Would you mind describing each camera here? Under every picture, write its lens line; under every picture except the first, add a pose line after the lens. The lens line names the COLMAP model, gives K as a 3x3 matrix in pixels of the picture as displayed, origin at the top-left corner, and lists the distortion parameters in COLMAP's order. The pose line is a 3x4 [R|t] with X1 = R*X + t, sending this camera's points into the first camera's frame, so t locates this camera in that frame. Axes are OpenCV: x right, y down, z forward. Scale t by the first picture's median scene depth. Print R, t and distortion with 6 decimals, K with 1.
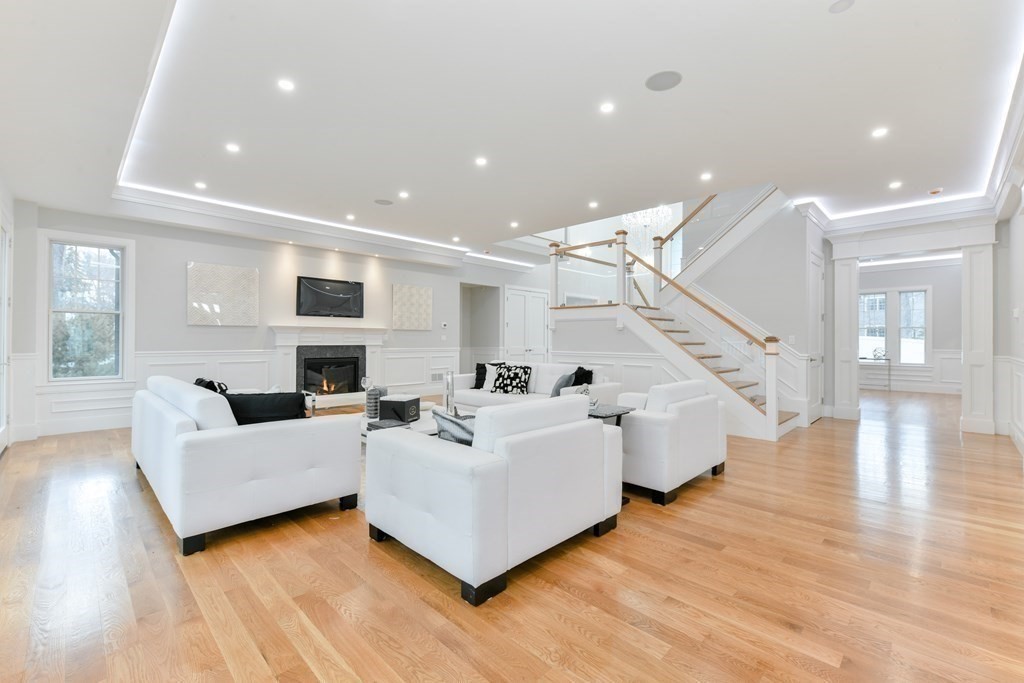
lens RADIAL K [[420.0, 0, 513.9], [0, 420.0, 338.6], [0, 0, 1]] dist [-0.003193, -0.000618]
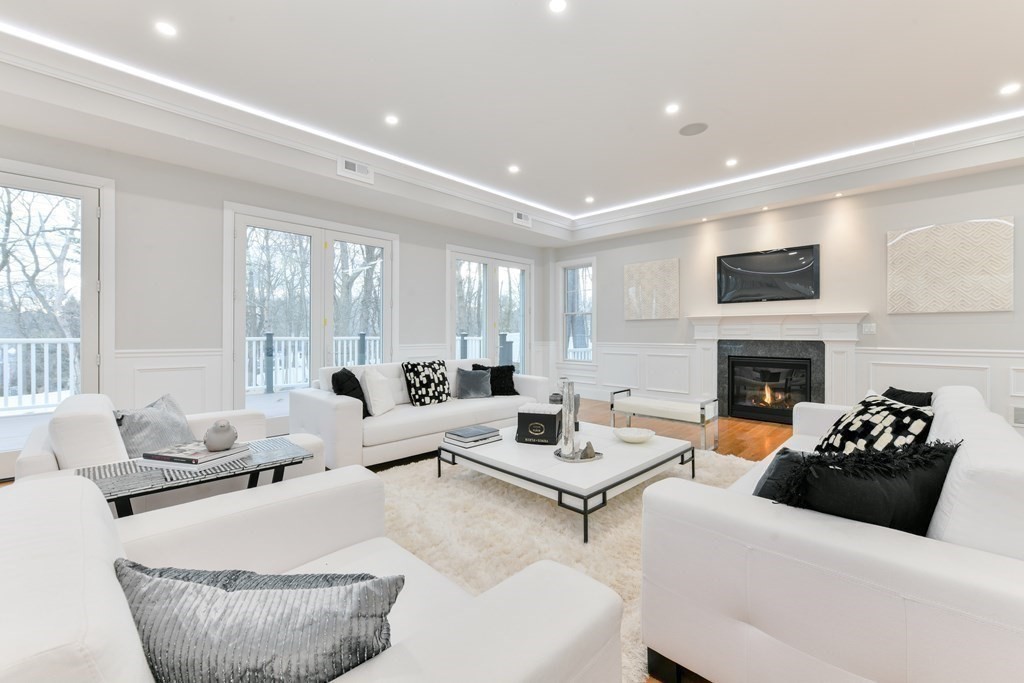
lens RADIAL K [[420.0, 0, 513.9], [0, 420.0, 338.6], [0, 0, 1]] dist [-0.003193, -0.000618]
pose [[0.003206, 0.001650, -0.999994, 0.309385], [-0.003333, 0.999993, 0.001639, 0.013982], [0.999989, 0.003327, 0.003211, 0.574514]]
